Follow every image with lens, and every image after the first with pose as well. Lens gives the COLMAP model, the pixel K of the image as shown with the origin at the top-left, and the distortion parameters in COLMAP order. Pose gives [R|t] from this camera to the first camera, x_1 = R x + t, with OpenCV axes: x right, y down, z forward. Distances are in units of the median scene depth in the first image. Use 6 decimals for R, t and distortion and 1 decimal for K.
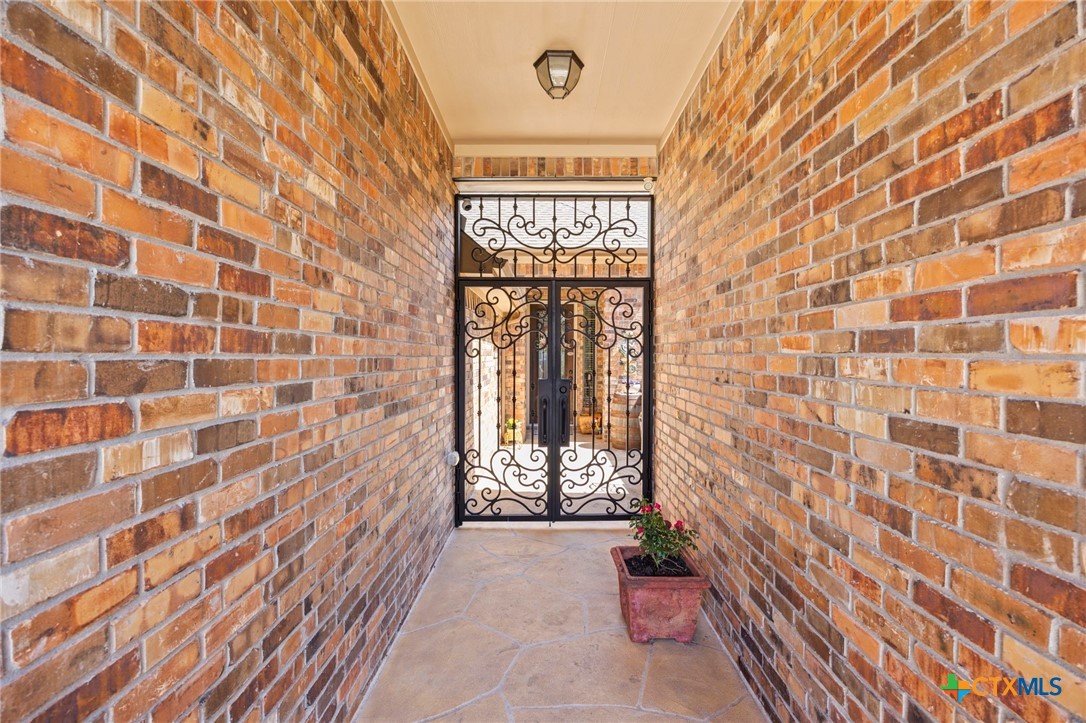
lens RADIAL K [[414.3, 0, 542.0], [0, 414.3, 361.0], [0, 0, 1]] dist [-0.002943, -0.000013]
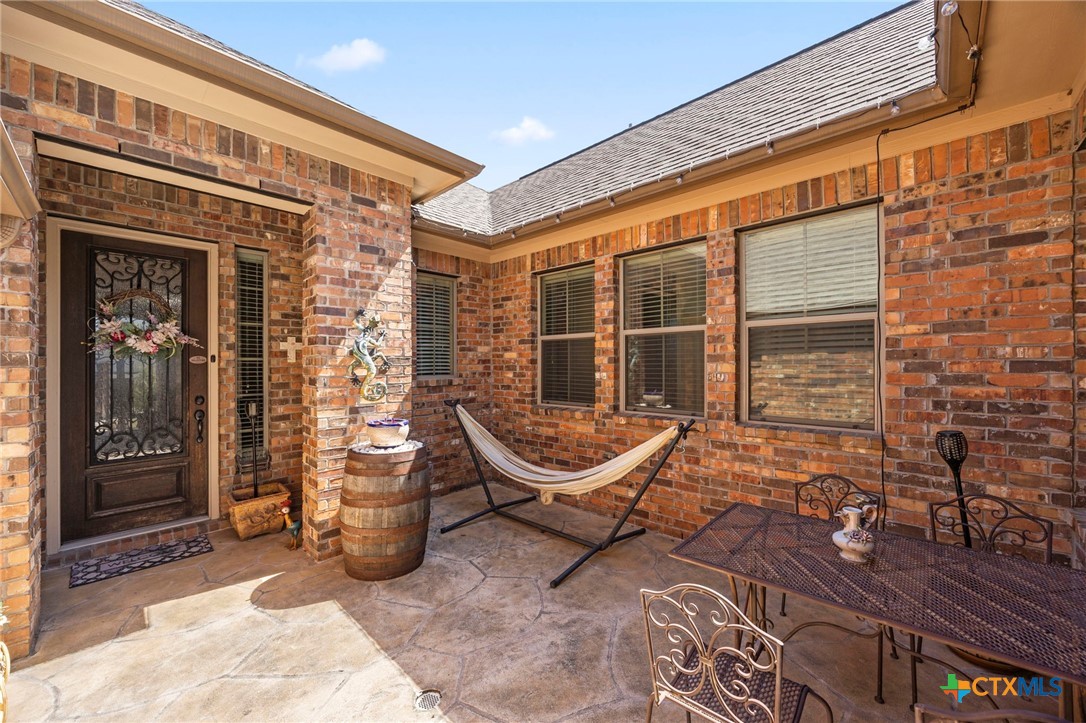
lens RADIAL K [[414.3, 0, 533.5], [0, 414.3, 365.8], [0, 0, 1]] dist [-0.002943, -0.000013]
pose [[0.695236, 0.002742, 0.718776, -0.003104], [0.008575, 0.999890, -0.012108, -0.002495], [-0.718730, 0.014581, 0.695136, 0.482512]]
